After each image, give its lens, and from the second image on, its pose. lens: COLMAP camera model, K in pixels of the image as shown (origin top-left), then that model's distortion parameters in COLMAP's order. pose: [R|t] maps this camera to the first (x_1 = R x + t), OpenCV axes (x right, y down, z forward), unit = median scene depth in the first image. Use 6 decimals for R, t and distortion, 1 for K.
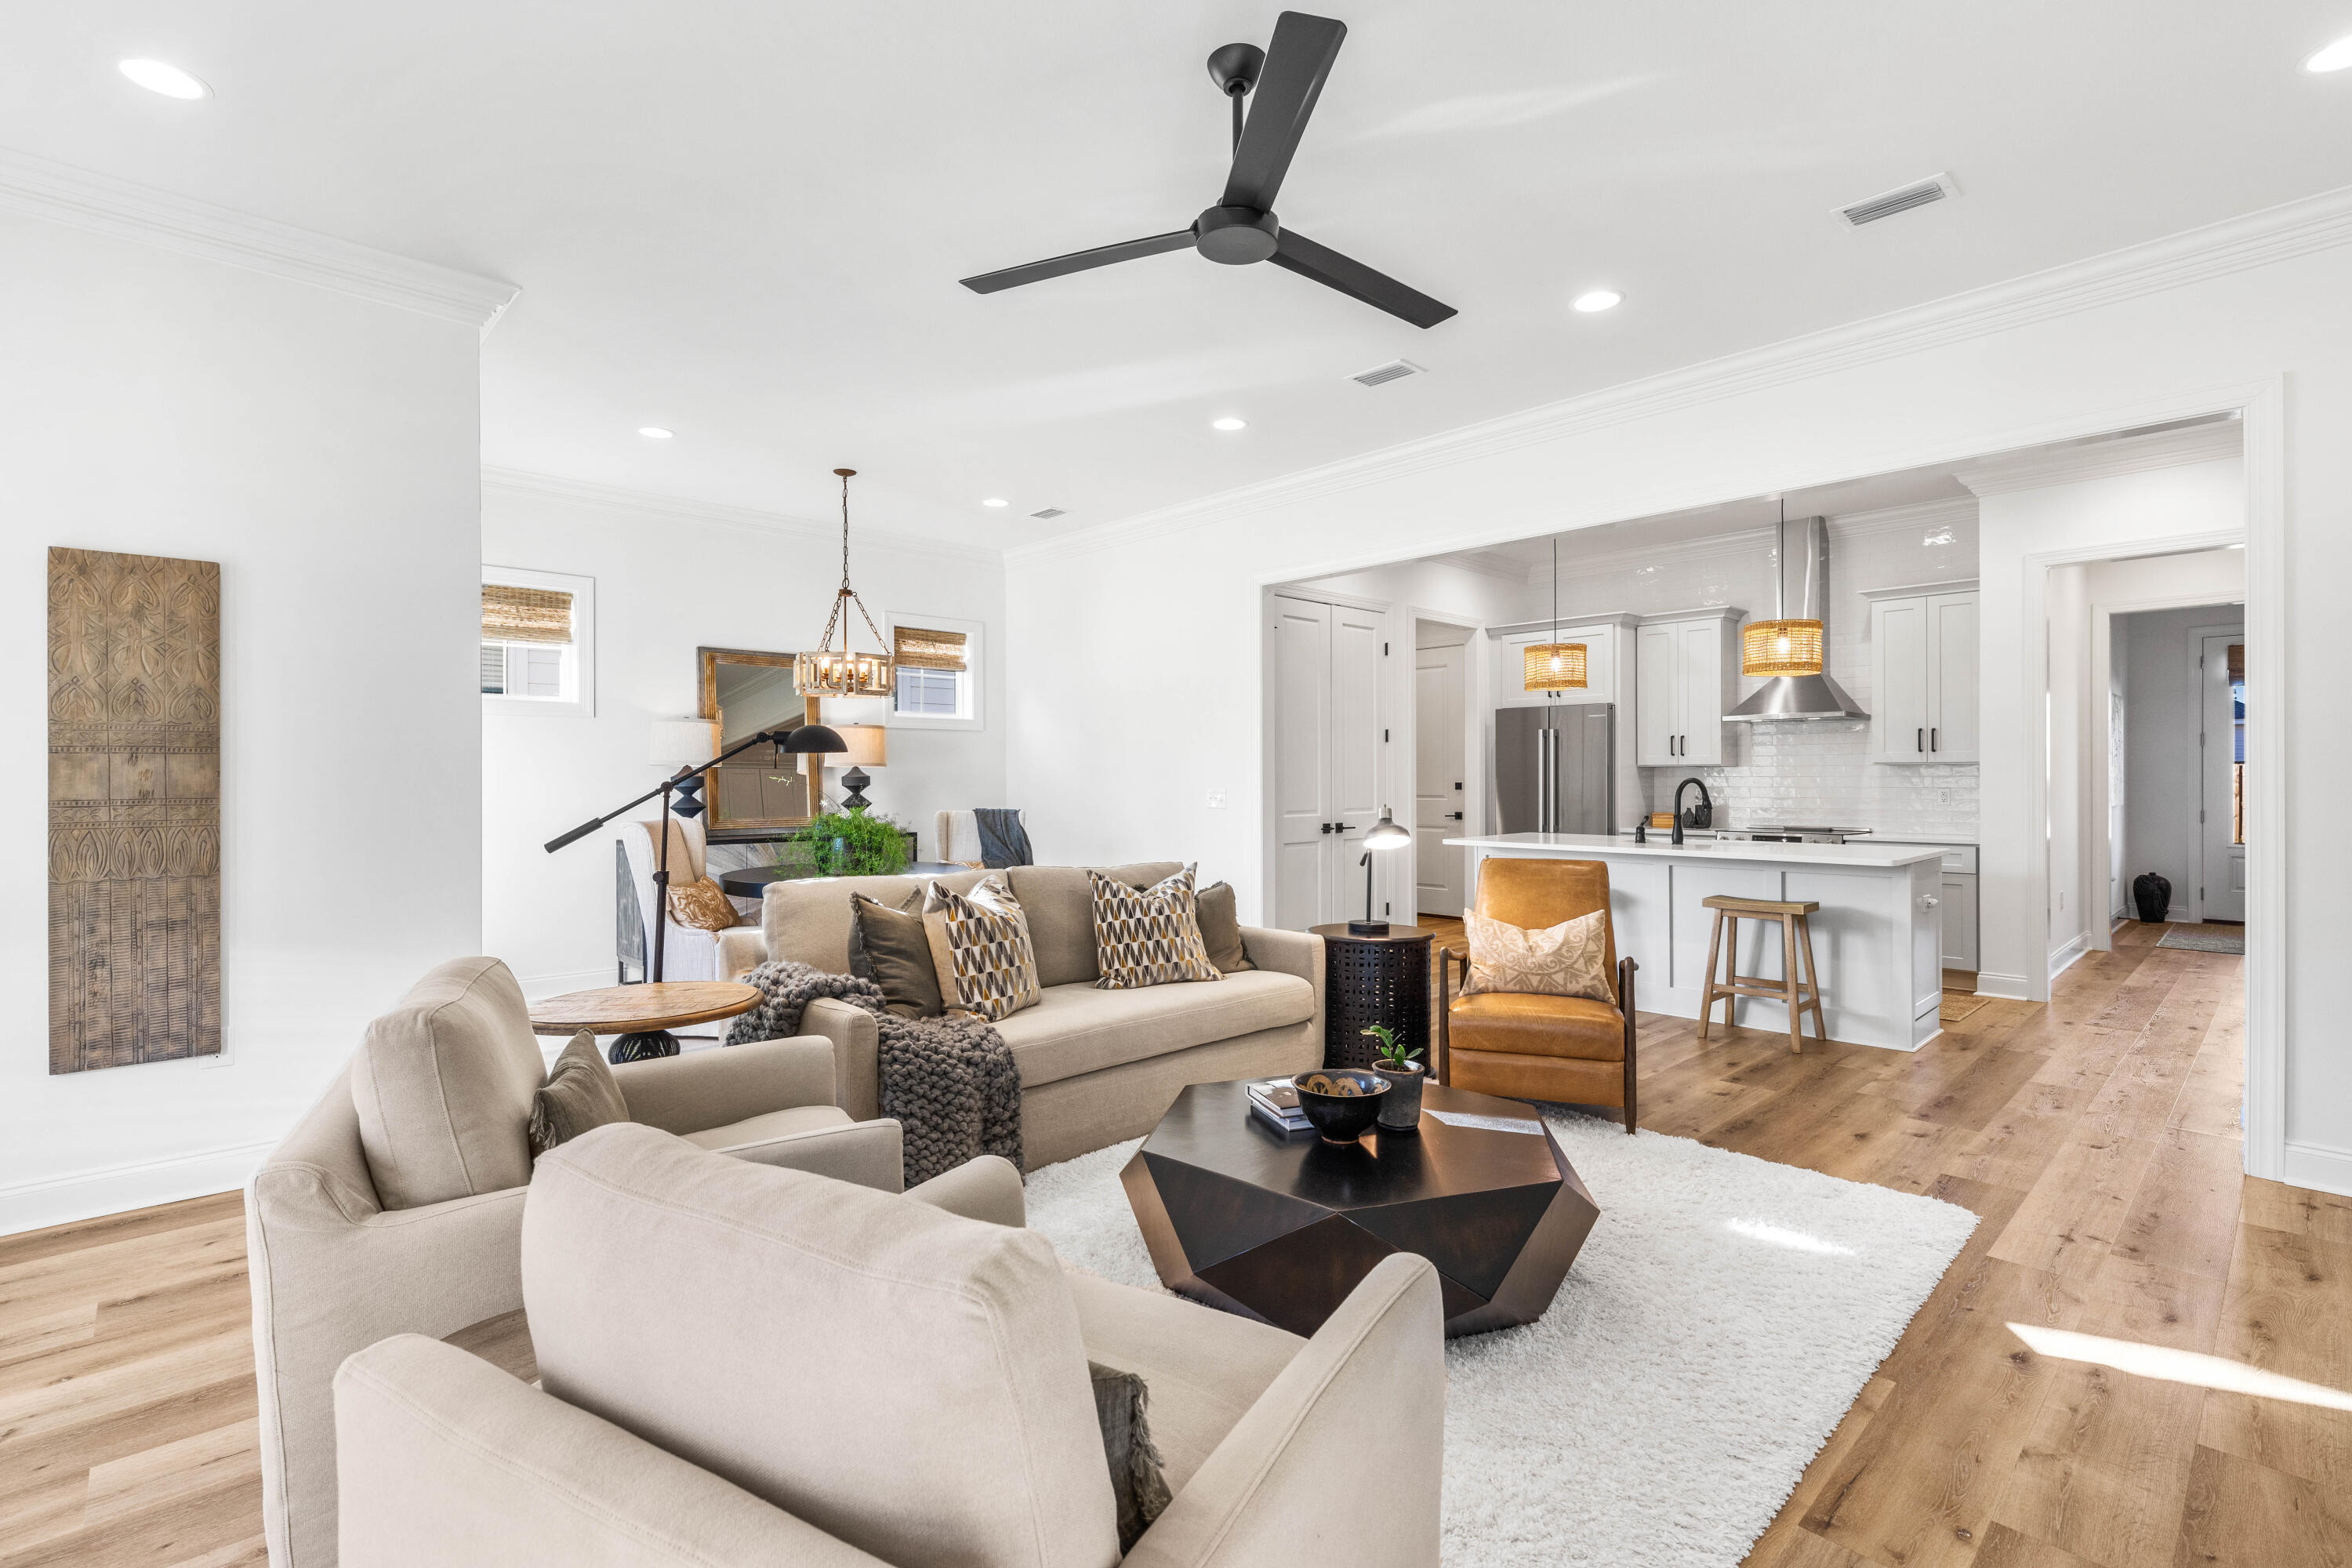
lens RADIAL K [[1061.4, 0, 1184.9], [0, 1061.4, 781.8], [0, 0, 1]] dist [-0.000686, -0.000044]
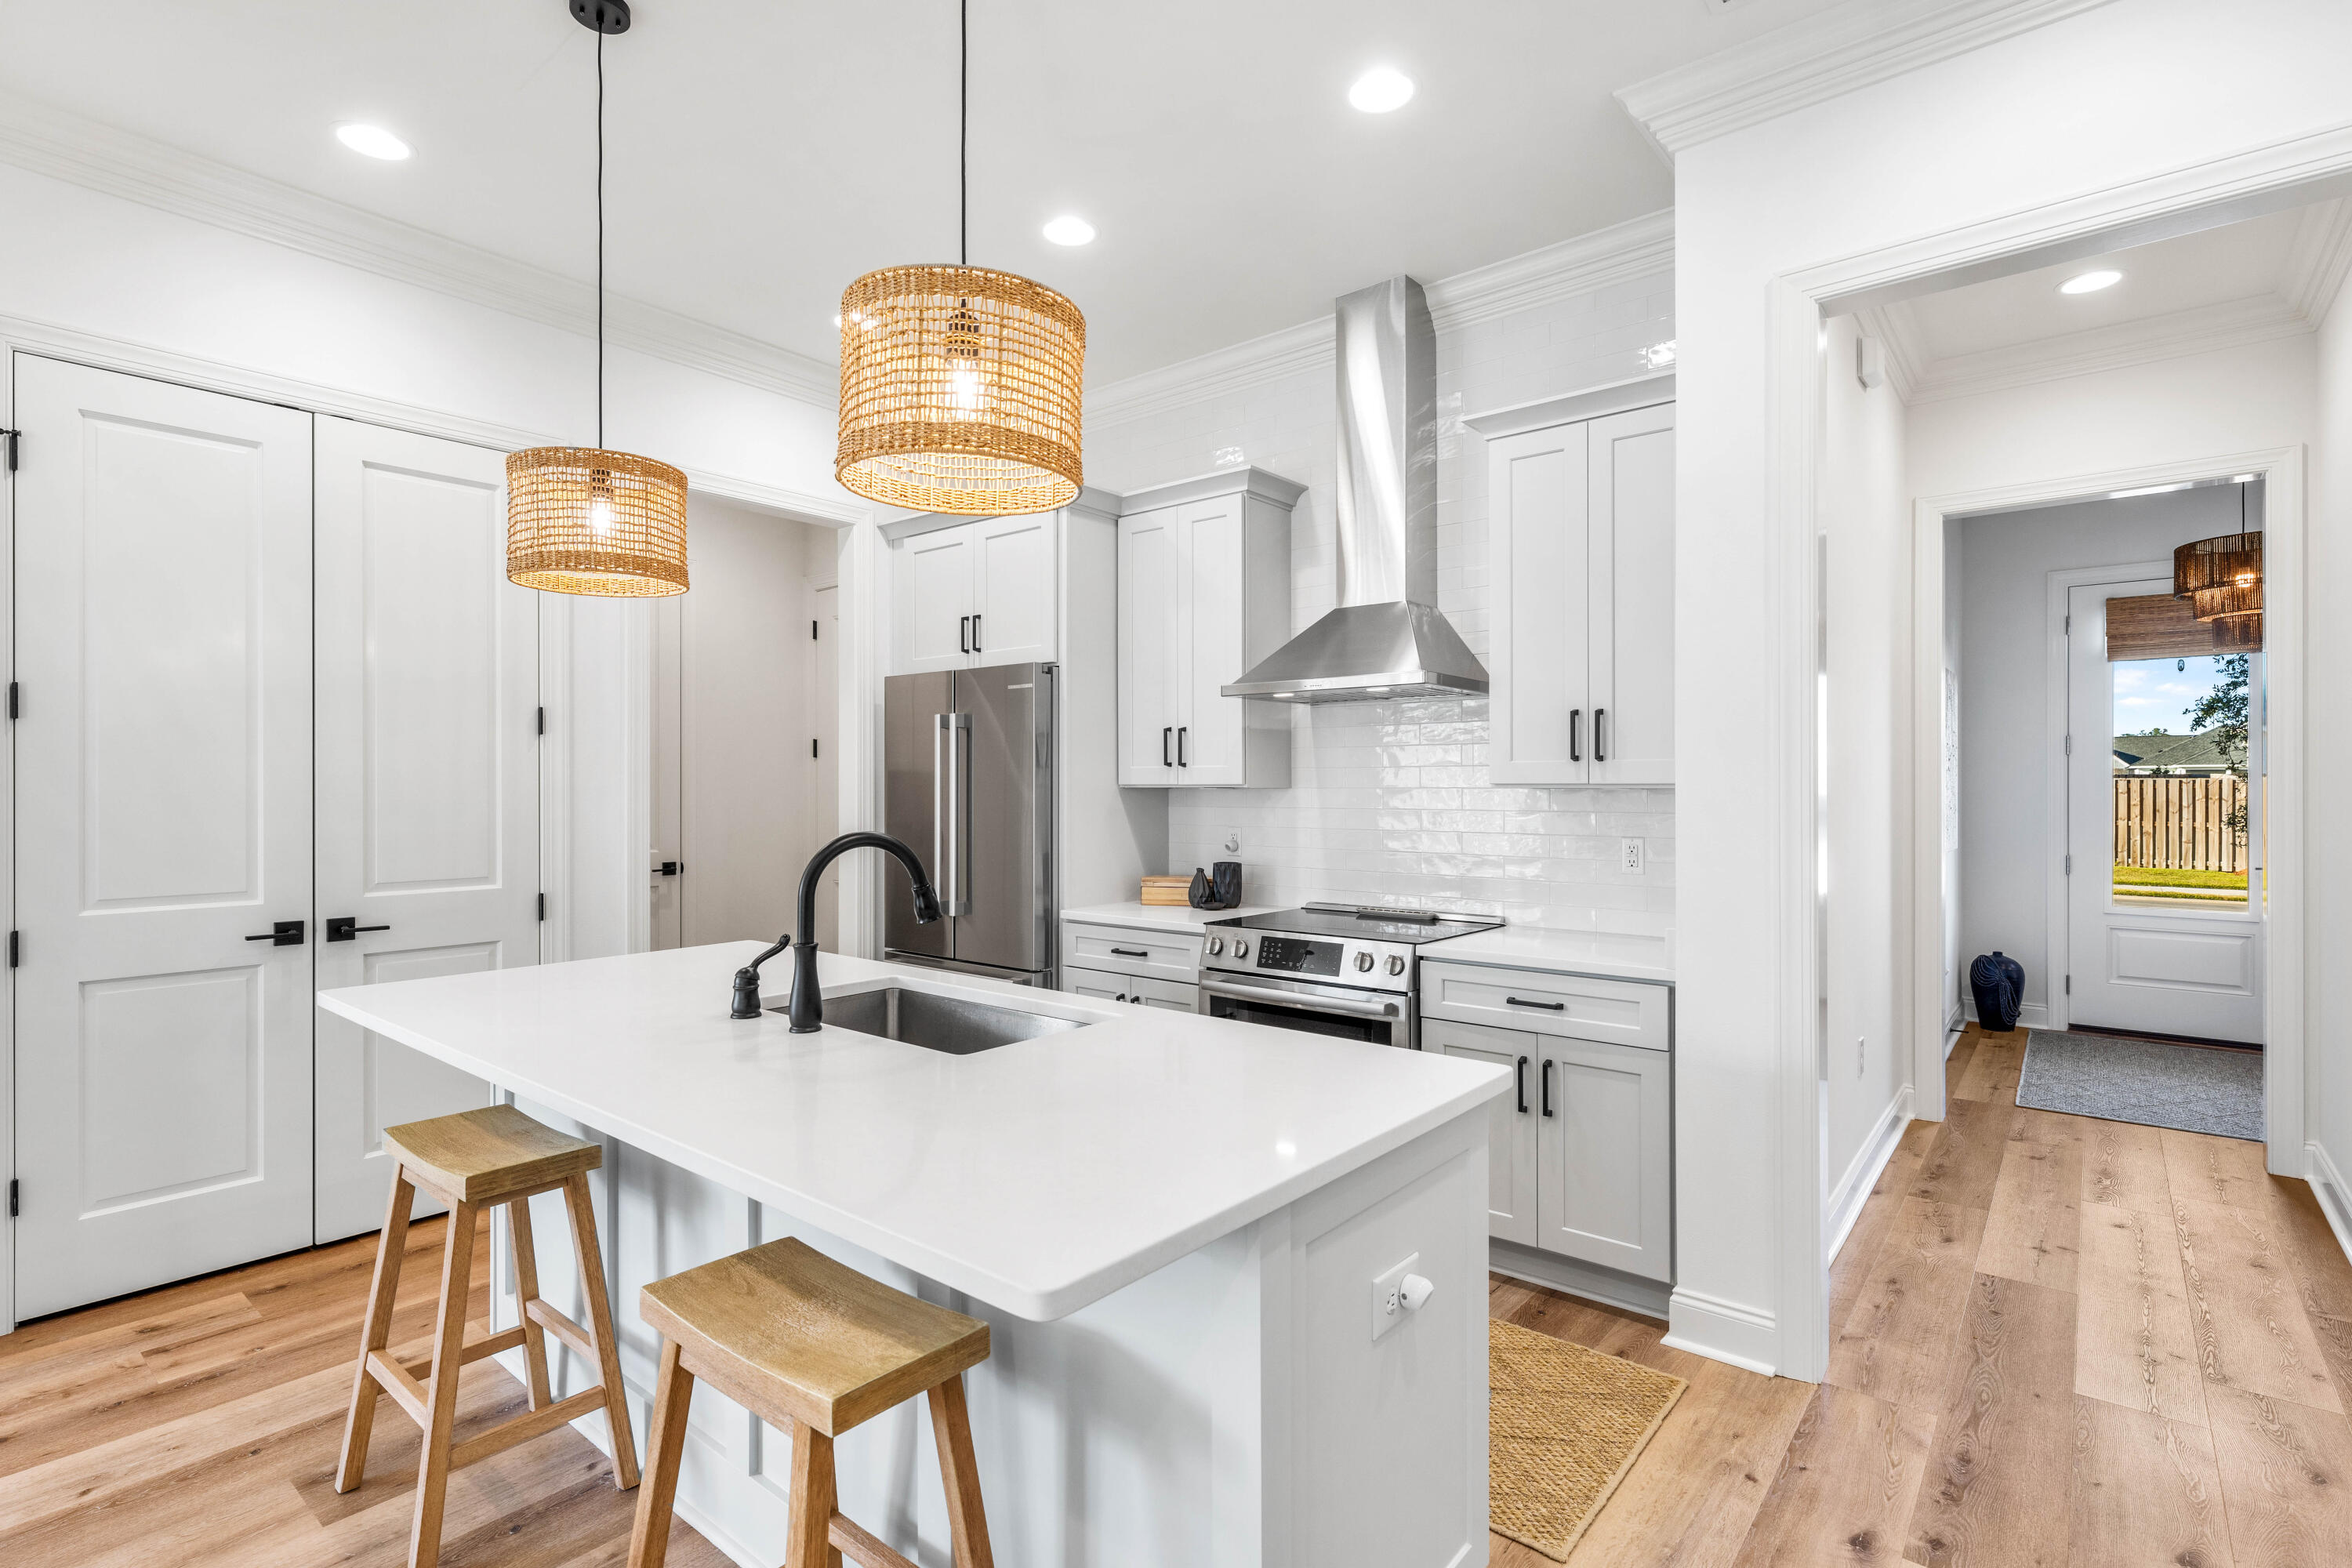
lens RADIAL K [[1094.0, 0, 1206.2], [0, 1094.0, 789.4], [0, 0, 1]] dist [0.016878, 0.000000]
pose [[0.990213, 0.002502, 0.139544, 0.417488], [-0.002047, 0.999992, -0.003400, -0.012177], [-0.139552, 0.003081, 0.990210, 0.491382]]
